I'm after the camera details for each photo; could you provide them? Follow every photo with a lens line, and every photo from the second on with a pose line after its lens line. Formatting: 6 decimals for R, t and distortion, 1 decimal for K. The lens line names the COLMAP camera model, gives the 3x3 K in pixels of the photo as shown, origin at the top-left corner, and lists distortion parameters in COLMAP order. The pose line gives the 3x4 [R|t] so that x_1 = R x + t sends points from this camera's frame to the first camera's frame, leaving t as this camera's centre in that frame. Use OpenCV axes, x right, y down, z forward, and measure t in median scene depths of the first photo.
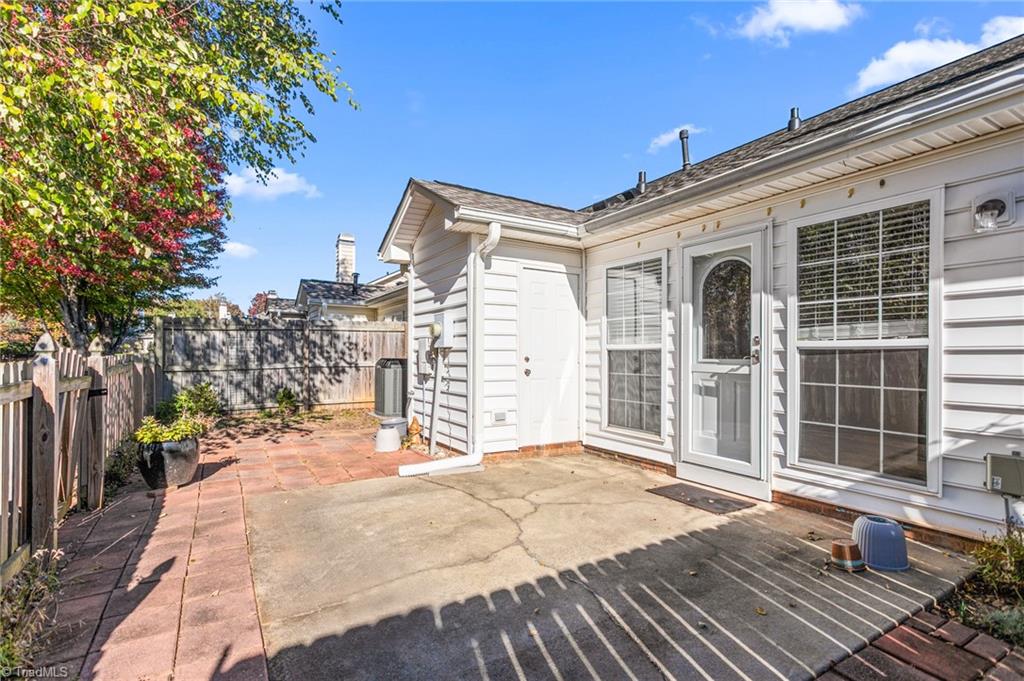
lens RADIAL K [[487.2, 0, 502.8], [0, 487.2, 350.5], [0, 0, 1]] dist [0.000836, 0.000271]
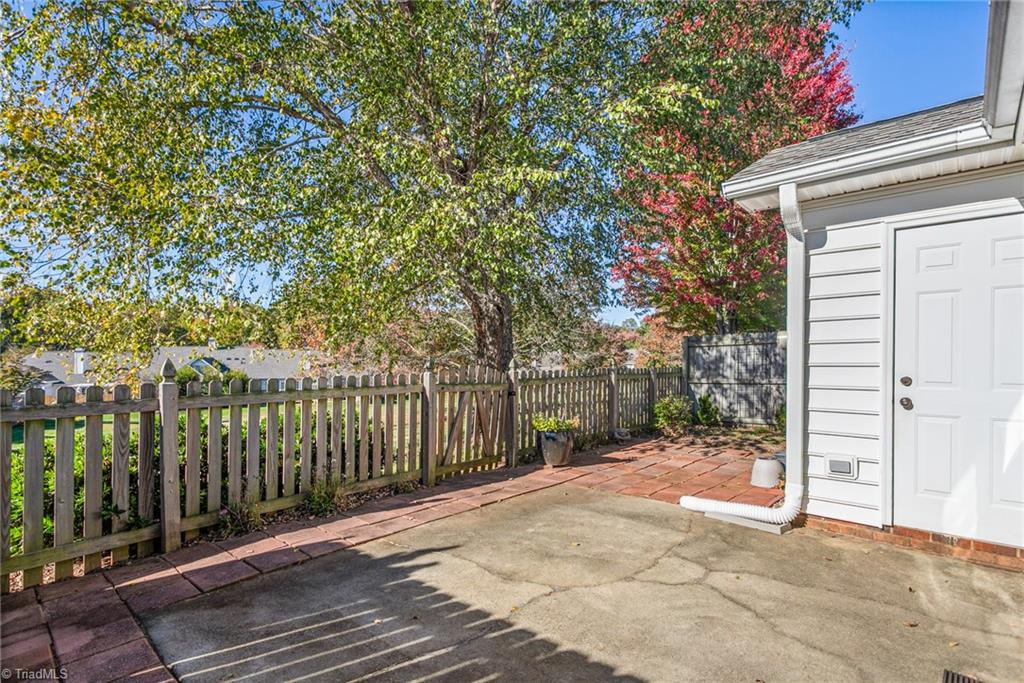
lens RADIAL K [[487.2, 0, 502.8], [0, 487.2, 351.5], [0, 0, 1]] dist [0.000836, 0.000271]
pose [[0.313211, -0.029271, -0.949232, 0.721108], [-0.000202, 0.999523, -0.030889, 0.001467], [0.949683, 0.009866, 0.313056, 0.542775]]
